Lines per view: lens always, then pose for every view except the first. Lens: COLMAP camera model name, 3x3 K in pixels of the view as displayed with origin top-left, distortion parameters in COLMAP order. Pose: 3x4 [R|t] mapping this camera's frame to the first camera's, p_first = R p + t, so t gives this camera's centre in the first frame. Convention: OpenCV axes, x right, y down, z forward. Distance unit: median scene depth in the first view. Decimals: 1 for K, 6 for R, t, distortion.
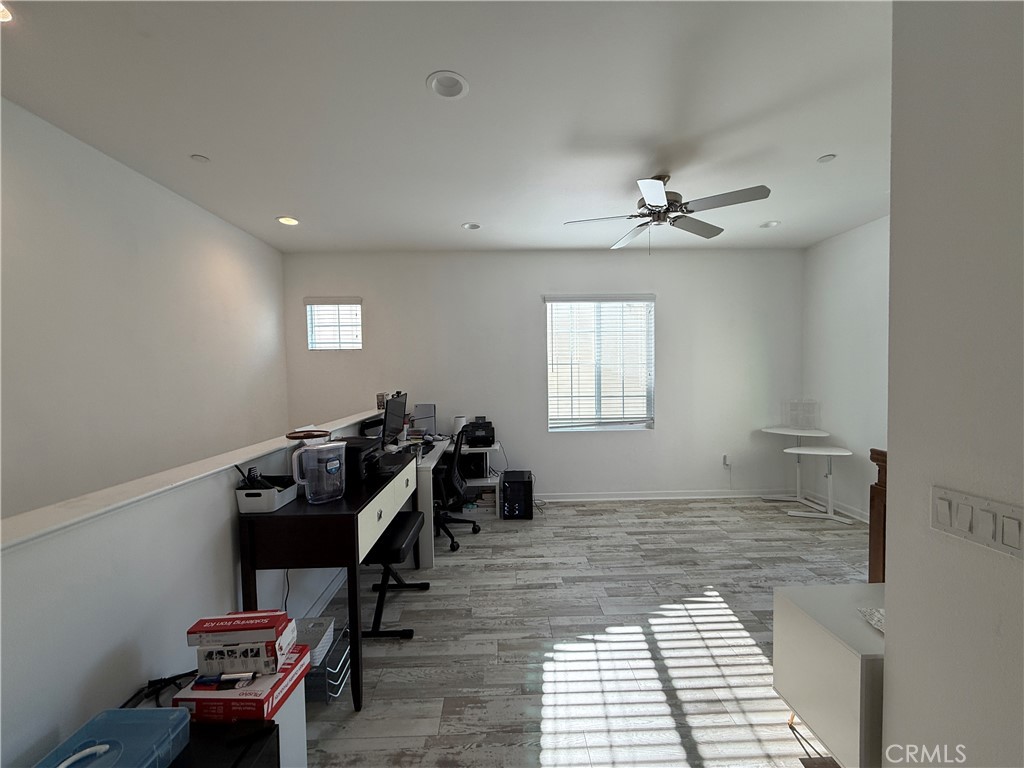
lens RADIAL K [[410.2, 0, 510.6], [0, 410.2, 385.0], [0, 0, 1]] dist [-0.002610, 0.000798]
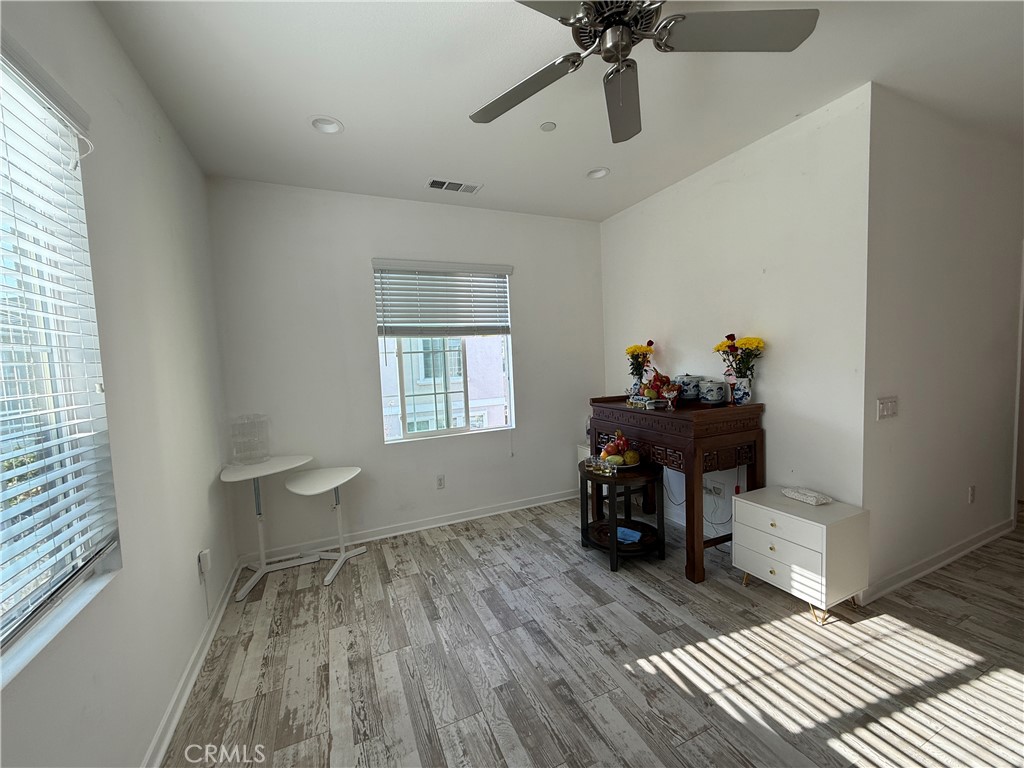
lens RADIAL K [[410.2, 0, 510.8], [0, 410.2, 383.9], [0, 0, 1]] dist [-0.002610, 0.000798]
pose [[-0.381249, -0.025896, 0.924110, -0.059073], [0.079830, 0.994952, 0.060816, -0.035299], [-0.921019, 0.096958, -0.377257, 1.411441]]
